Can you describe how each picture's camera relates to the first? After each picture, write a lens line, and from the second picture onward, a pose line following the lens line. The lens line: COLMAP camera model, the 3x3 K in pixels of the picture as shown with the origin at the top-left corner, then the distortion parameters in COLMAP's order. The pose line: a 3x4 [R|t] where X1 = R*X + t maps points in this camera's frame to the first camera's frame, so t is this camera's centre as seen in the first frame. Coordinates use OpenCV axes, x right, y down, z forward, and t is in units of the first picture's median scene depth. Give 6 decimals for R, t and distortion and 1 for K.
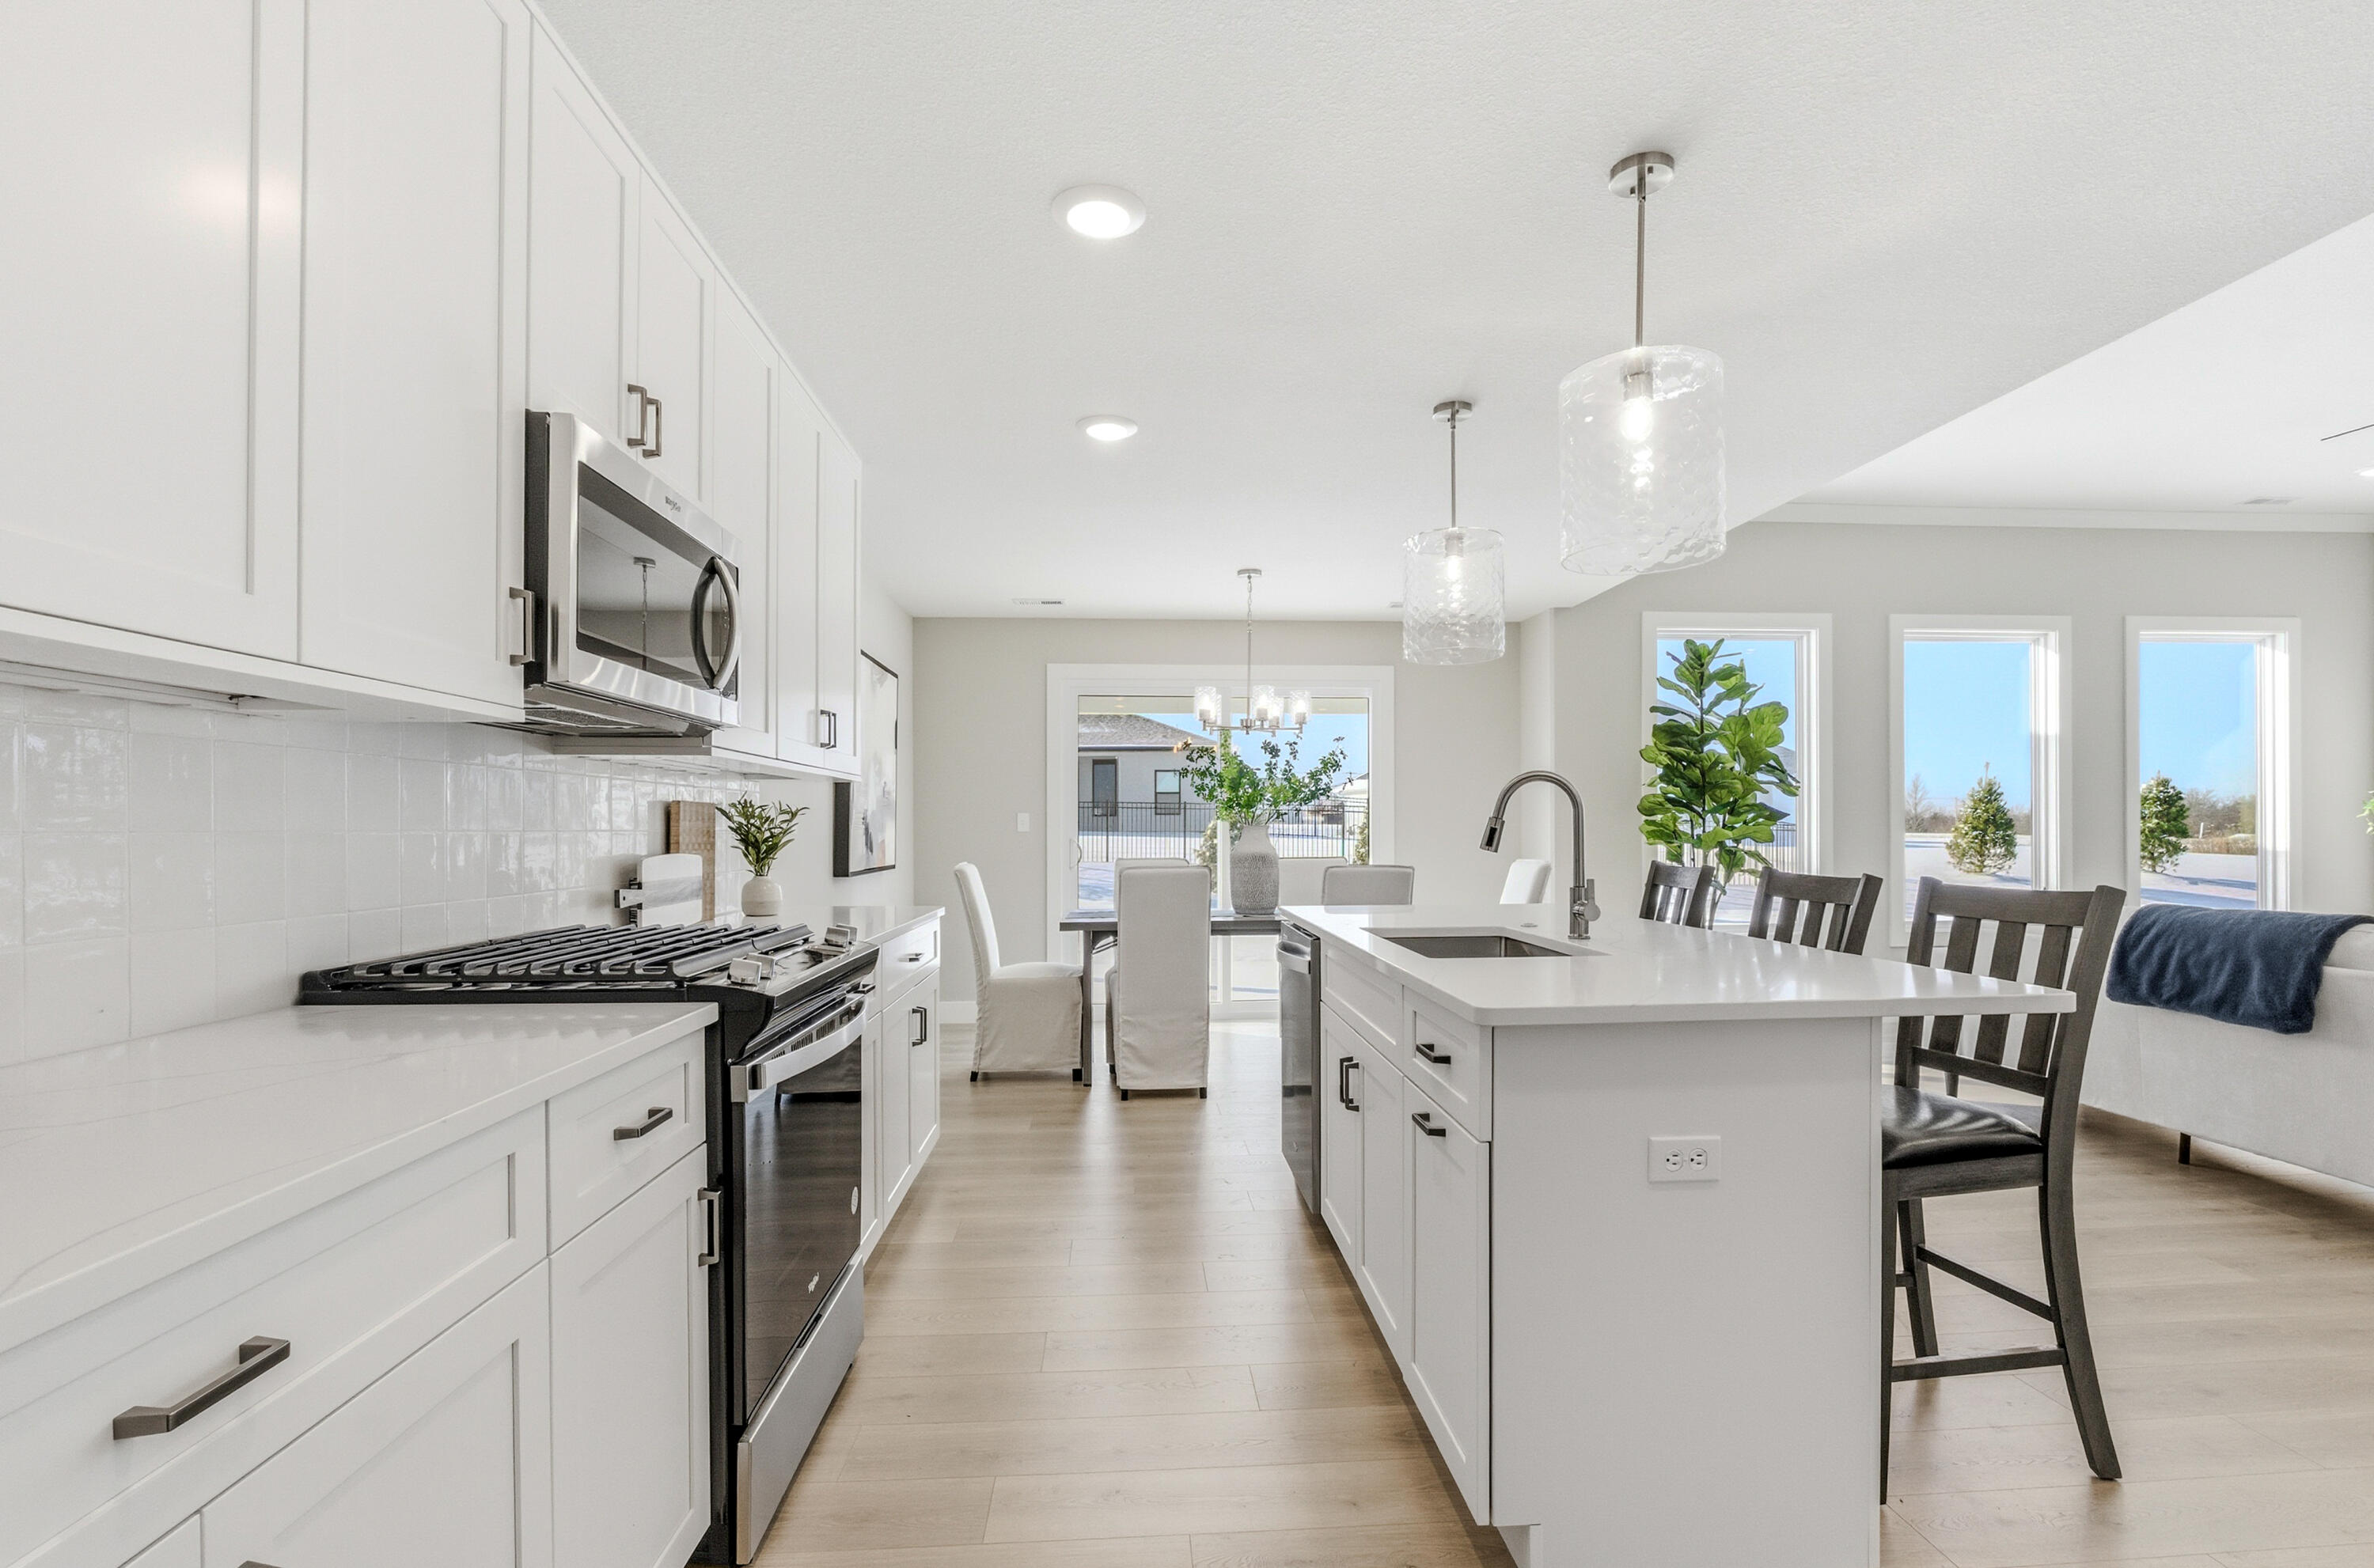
lens RADIAL K [[1113.2, 0, 1242.7], [0, 1113.2, 831.1], [0, 0, 1]] dist [0.001349, 0.000422]
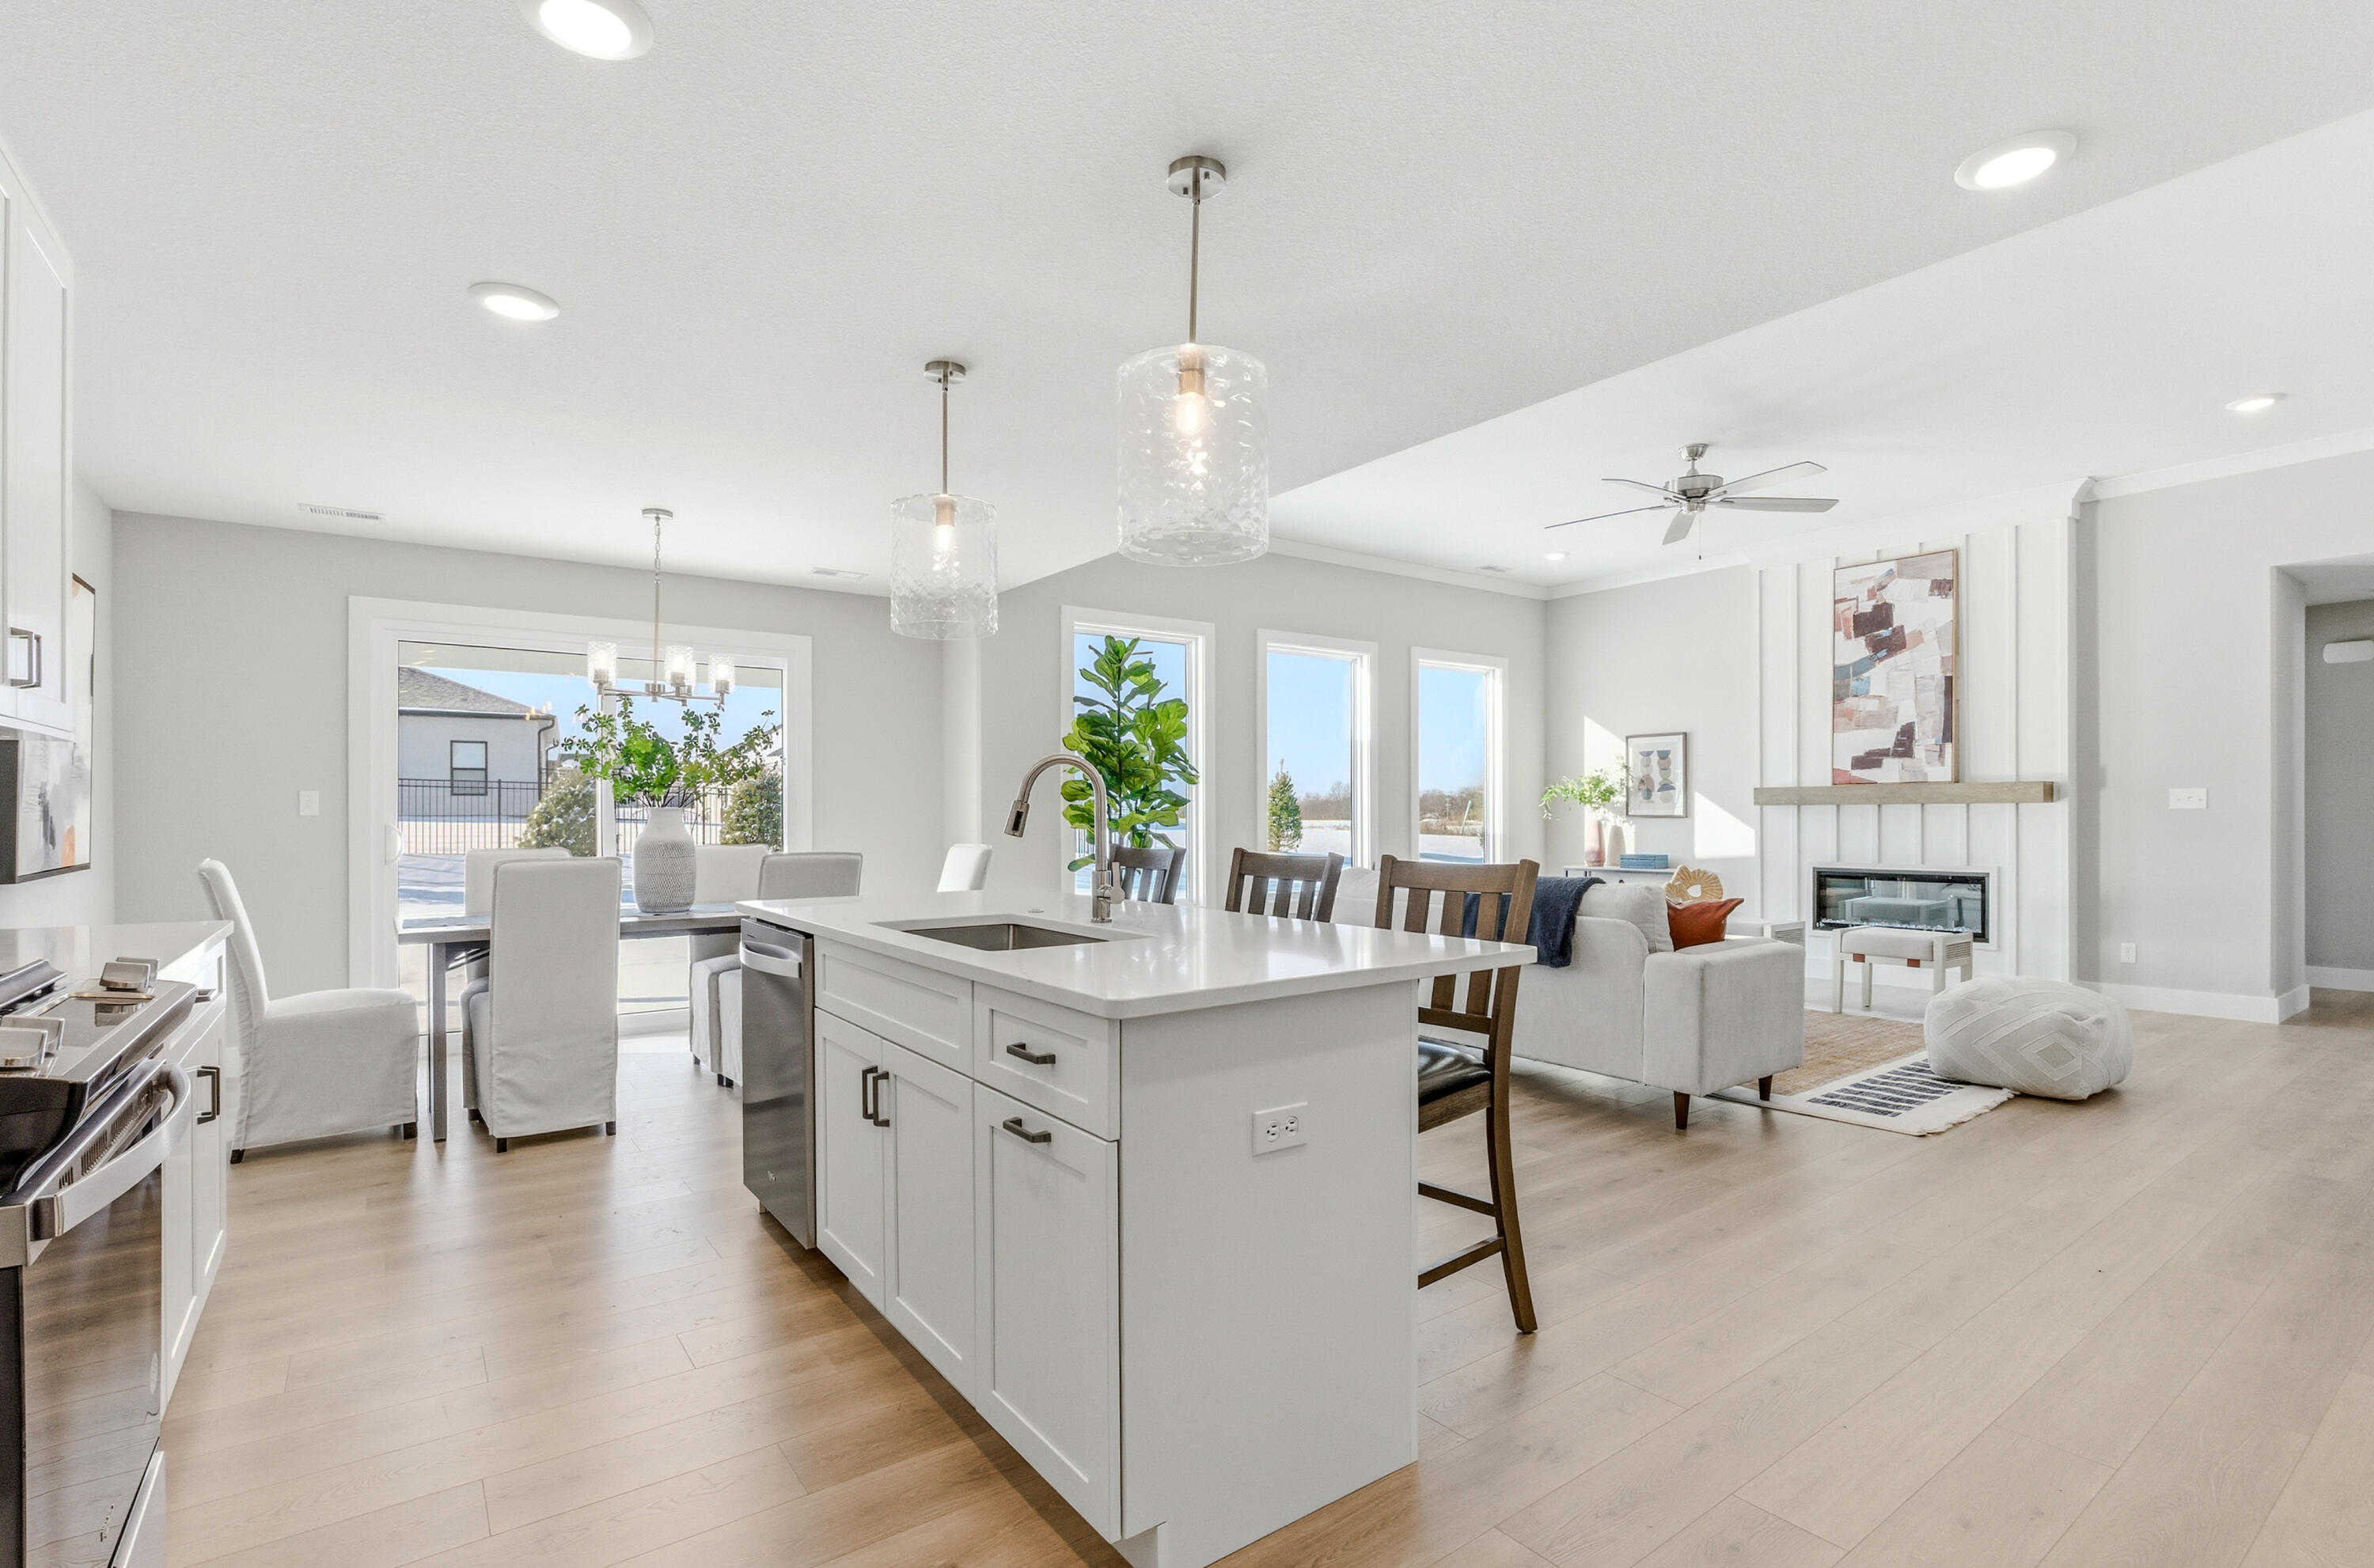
lens RADIAL K [[1106.4, 0, 1220.5], [0, 1106.4, 817.8], [0, 0, 1]] dist [-0.000827, 0.000168]
pose [[0.855282, 0.000357, 0.518163, -0.070417], [-0.001267, 0.999998, 0.001403, 0.000412], [-0.518161, -0.001857, 0.855281, 0.052158]]
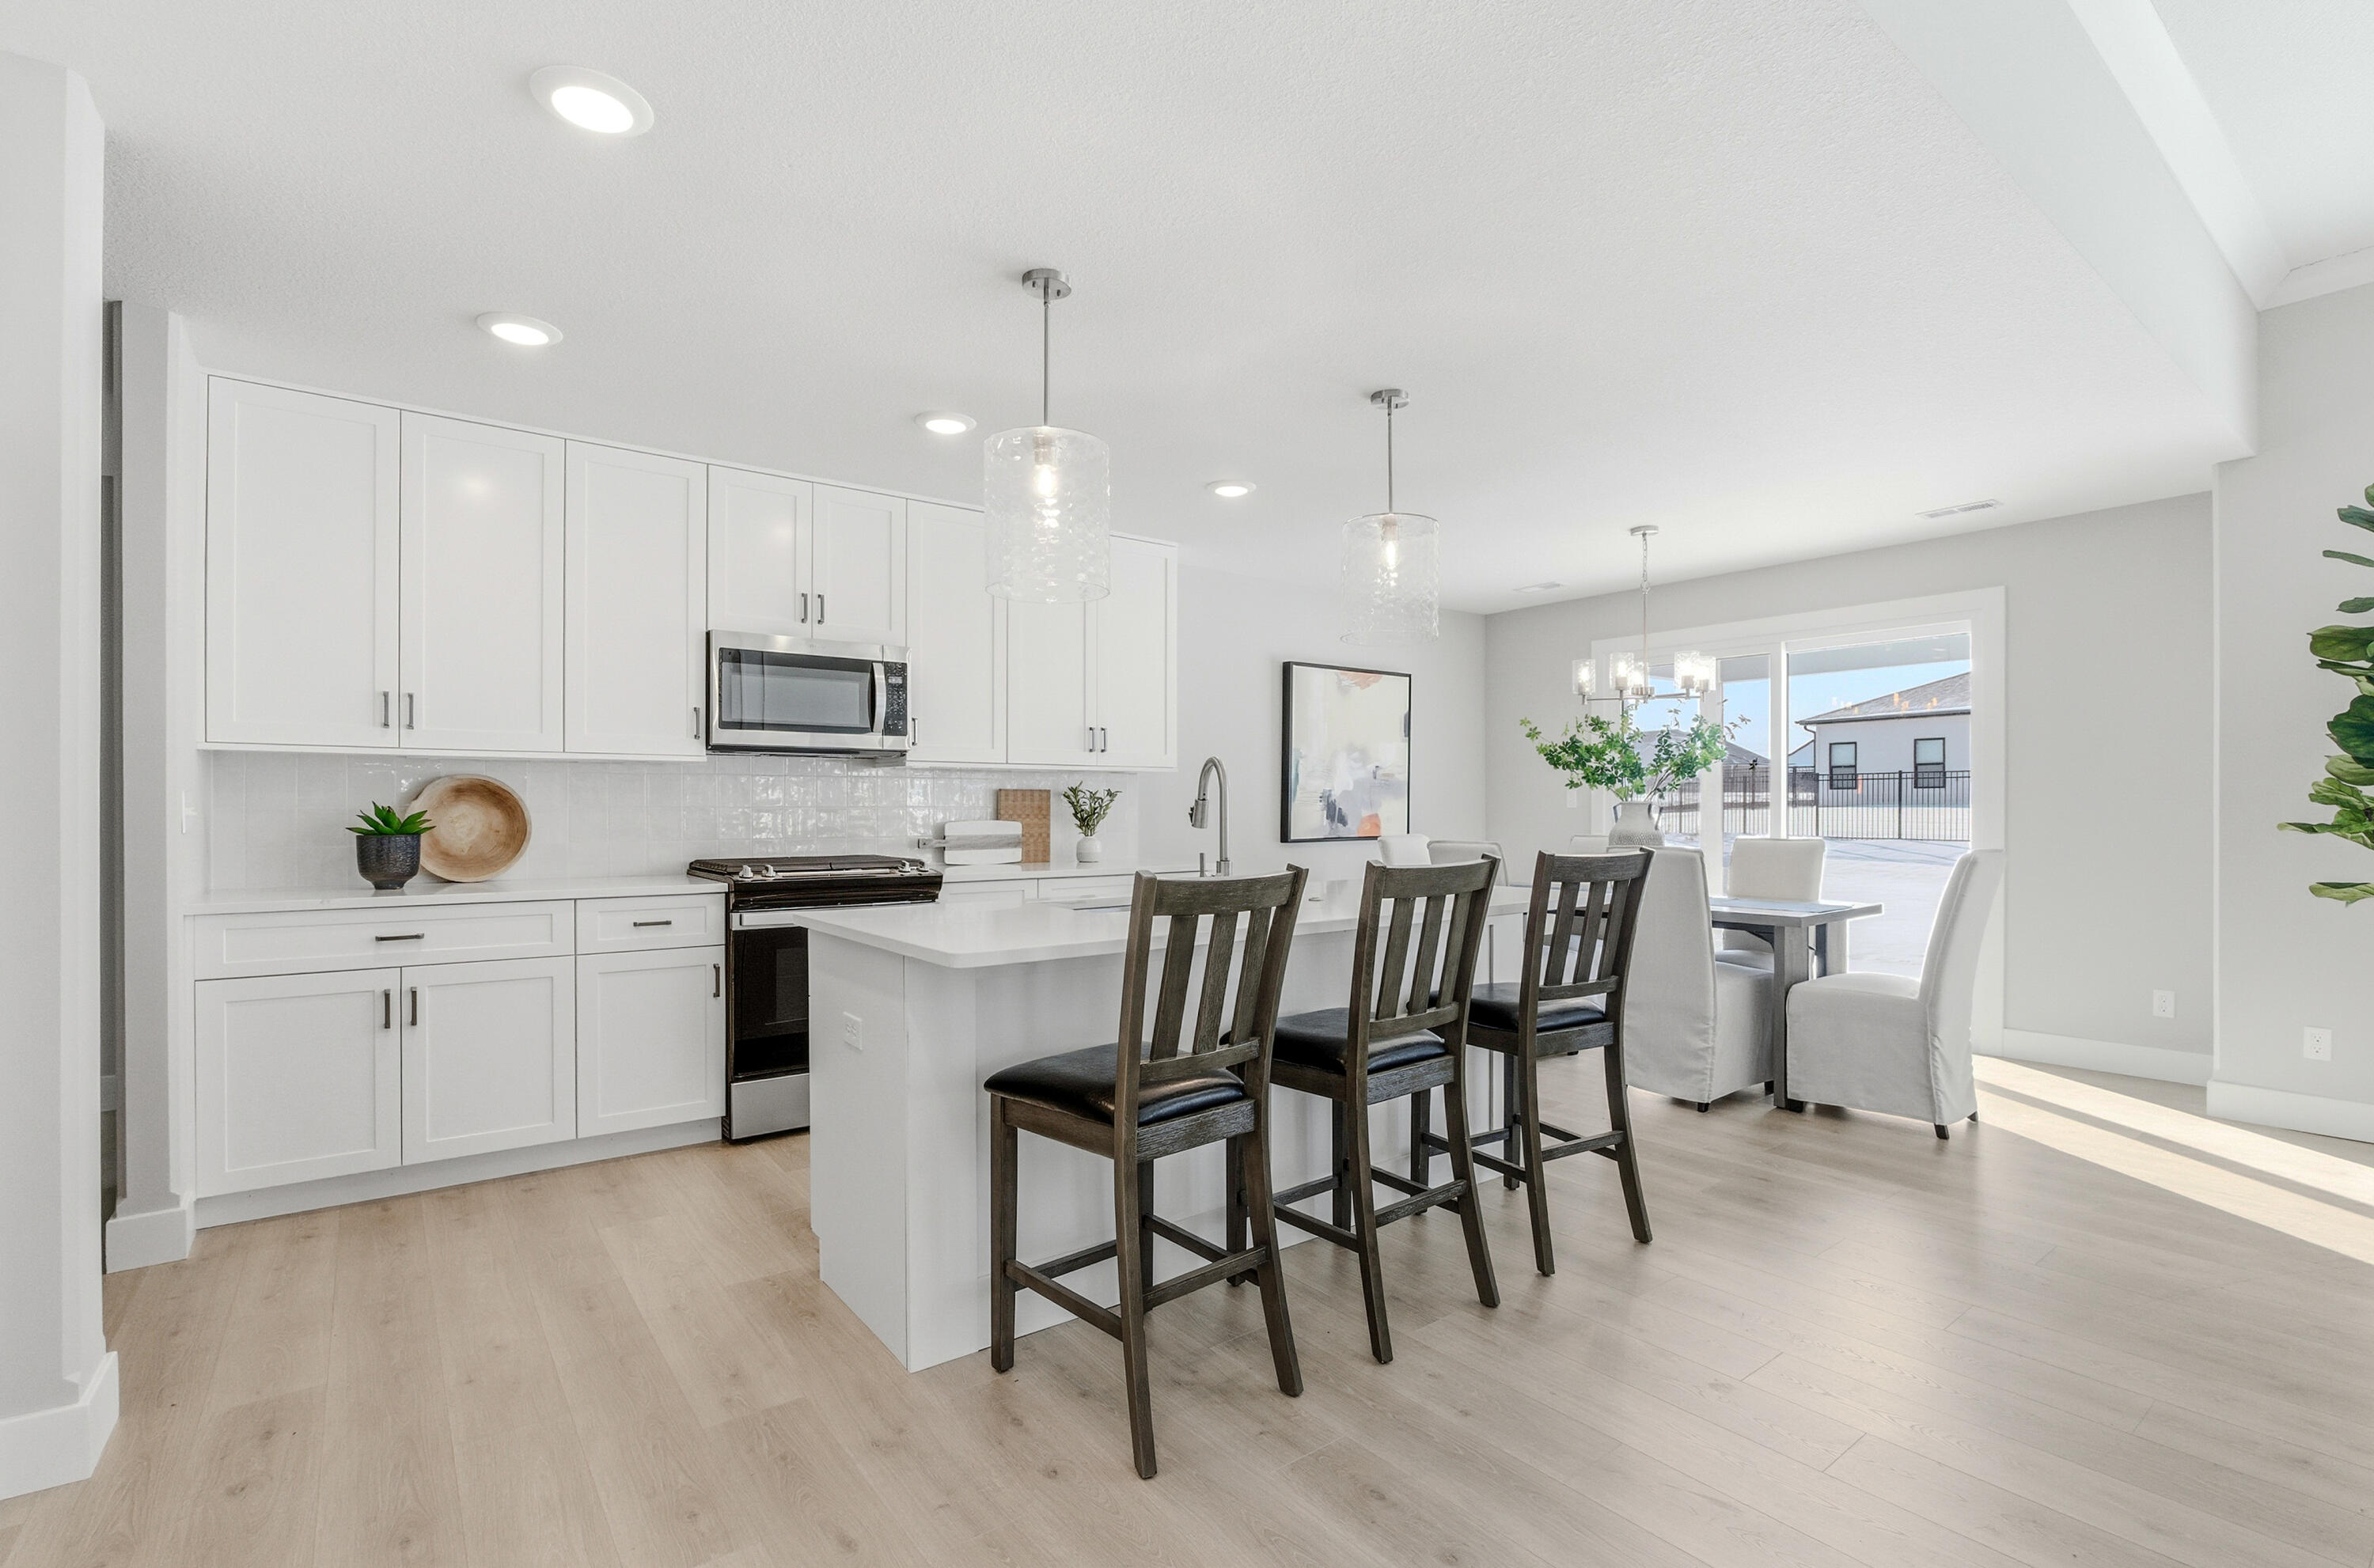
lens RADIAL K [[1122.0, 0, 1180.0], [0, 1122.0, 812.9], [0, 0, 1]] dist [-0.009355, 0.001373]
pose [[0.537571, 0.005689, -0.843199, 0.704346], [-0.002556, 0.999984, 0.005118, -0.000410], [0.843214, -0.000596, 0.537577, 0.206360]]
